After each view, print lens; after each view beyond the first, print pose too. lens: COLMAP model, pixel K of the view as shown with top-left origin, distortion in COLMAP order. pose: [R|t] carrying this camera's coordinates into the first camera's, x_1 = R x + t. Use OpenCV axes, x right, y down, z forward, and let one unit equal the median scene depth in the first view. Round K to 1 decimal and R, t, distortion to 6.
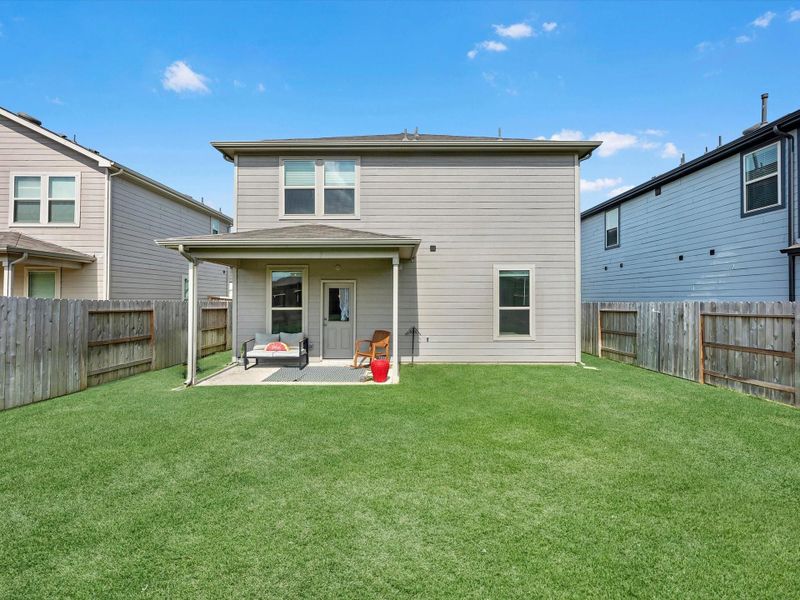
lens RADIAL K [[368.3, 0, 399.7], [0, 368.3, 285.8], [0, 0, 1]] dist [0.002579, 0.000734]
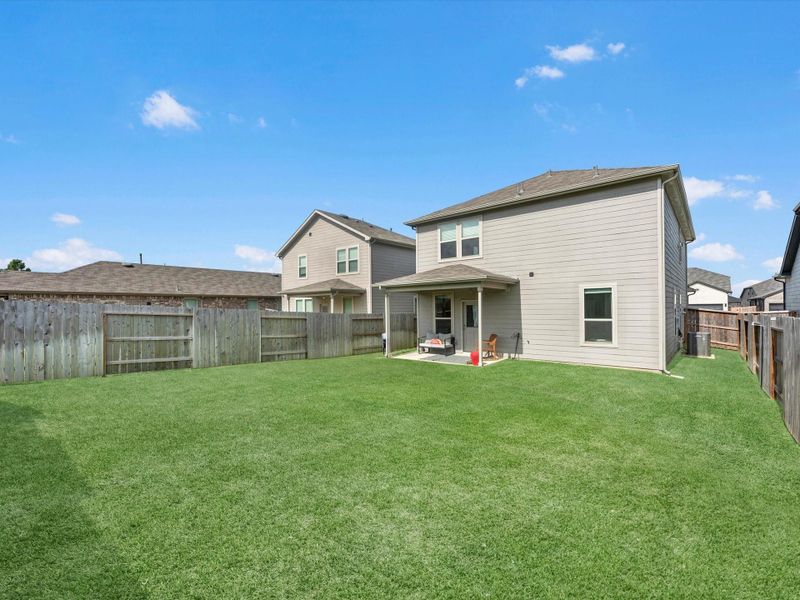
lens RADIAL K [[359.9, 0, 391.3], [0, 359.9, 303.0], [0, 0, 1]] dist [-0.000425, -0.000439]
pose [[0.743623, -0.019758, -0.668308, 0.582038], [0.034406, 0.999370, 0.008737, -0.026983], [0.667714, -0.029491, 0.743834, -0.315737]]
